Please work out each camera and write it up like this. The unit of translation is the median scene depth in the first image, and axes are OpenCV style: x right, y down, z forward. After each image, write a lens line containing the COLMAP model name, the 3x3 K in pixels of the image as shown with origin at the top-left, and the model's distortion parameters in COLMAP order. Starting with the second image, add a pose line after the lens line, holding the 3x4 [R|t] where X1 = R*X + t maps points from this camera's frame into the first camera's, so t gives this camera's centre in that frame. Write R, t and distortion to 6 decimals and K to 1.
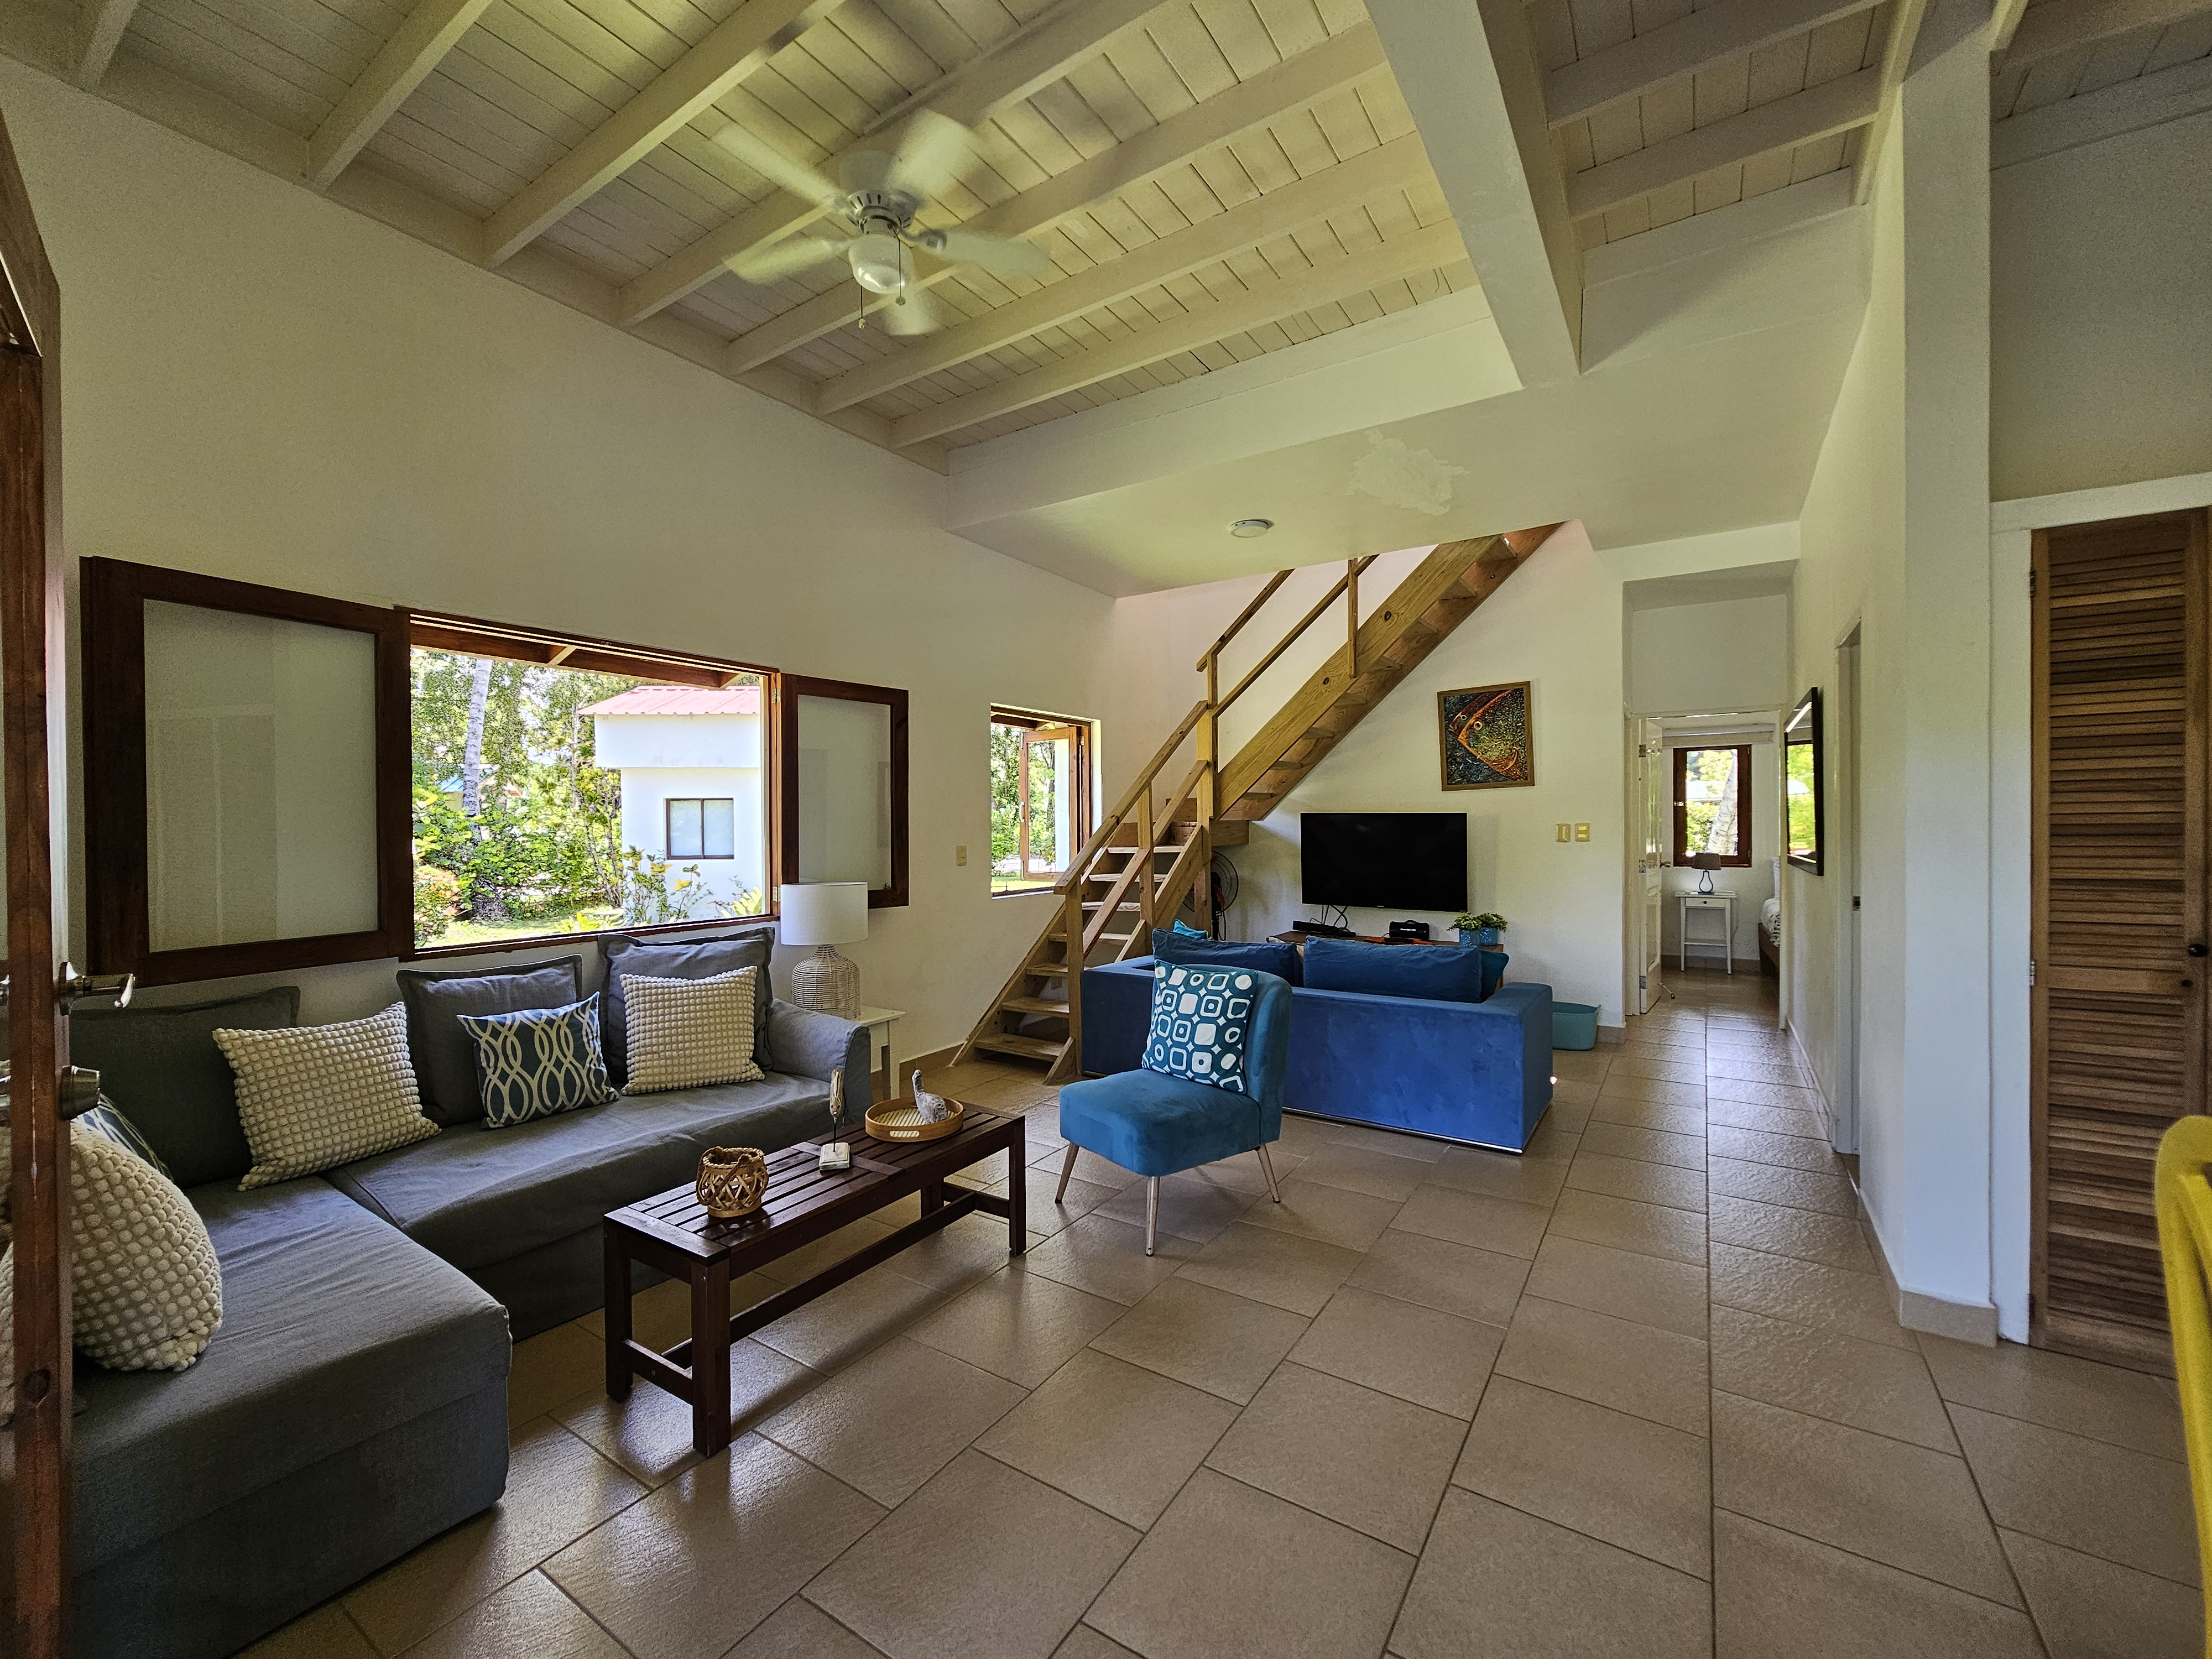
lens RADIAL K [[906.8, 0, 1100.0], [0, 906.8, 827.5], [0, 0, 1]] dist [-0.002045, 0.000151]
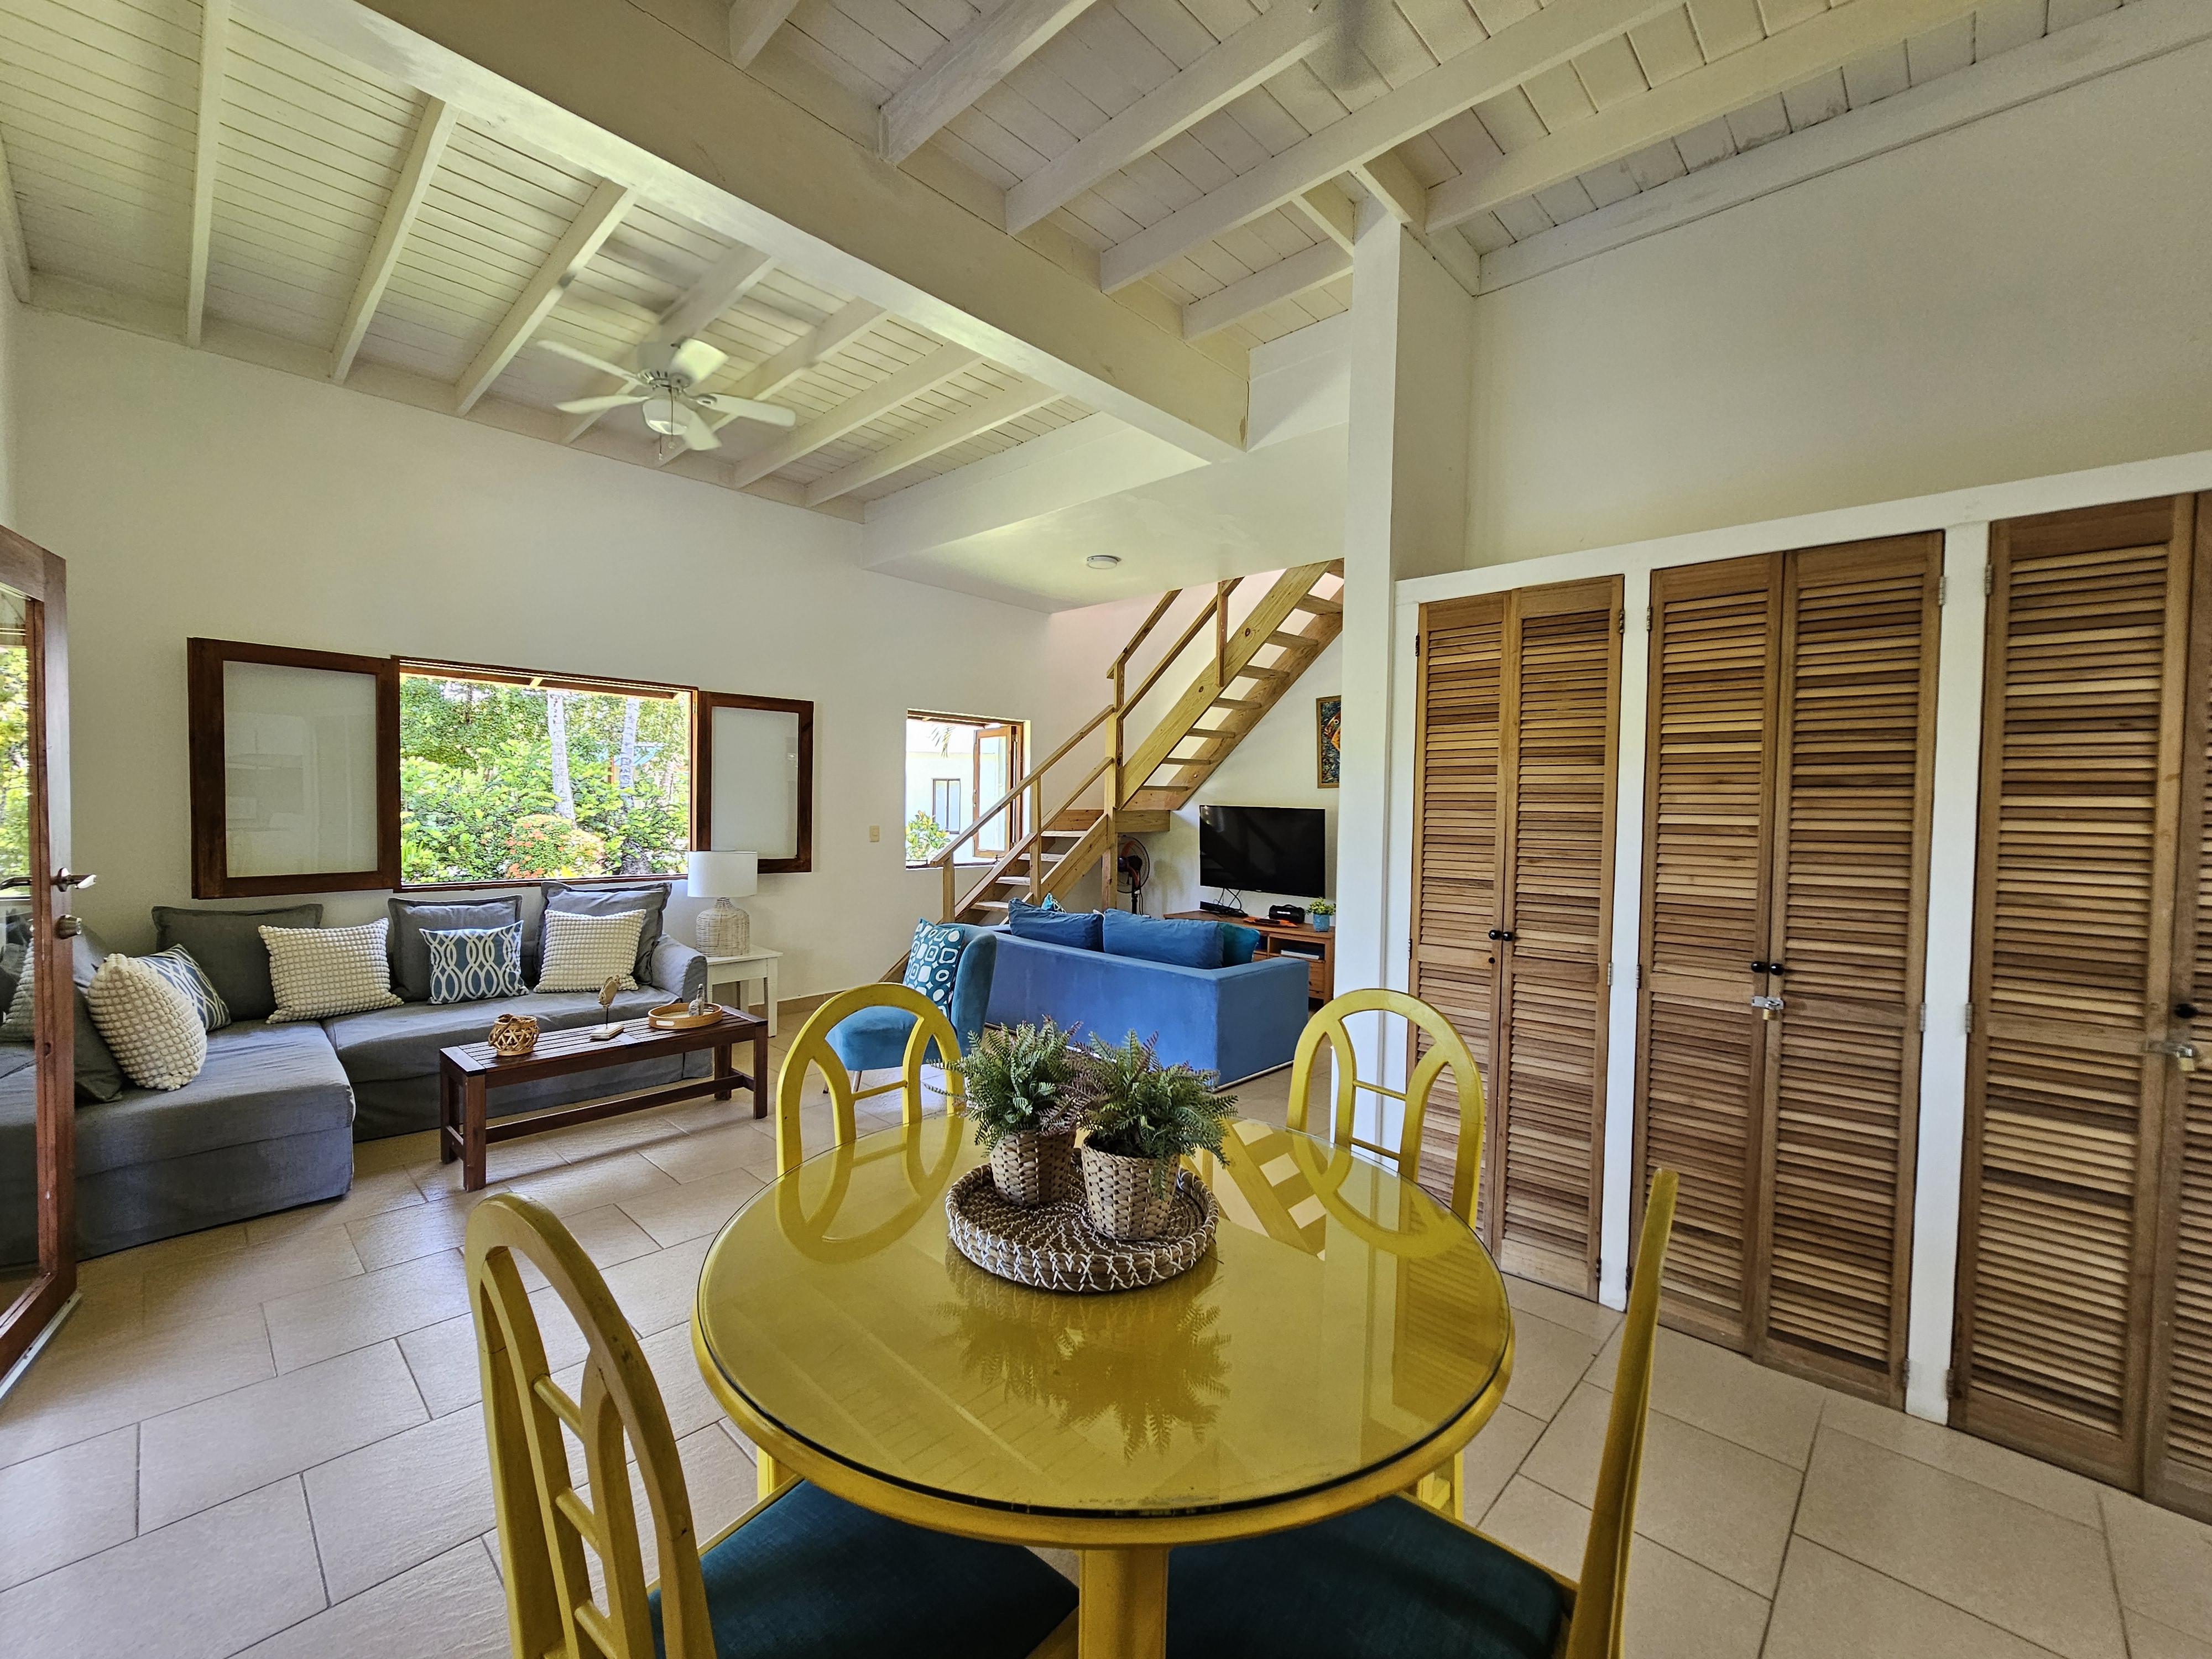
lens RADIAL K [[910.8, 0, 1106.0], [0, 910.8, 829.5], [0, 0, 1]] dist [-0.002324, 0.000003]
pose [[0.984176, 0.029165, -0.174775, 0.568515], [-0.025125, 0.999365, 0.025281, -0.021190], [0.175401, -0.020490, 0.984284, -0.240769]]
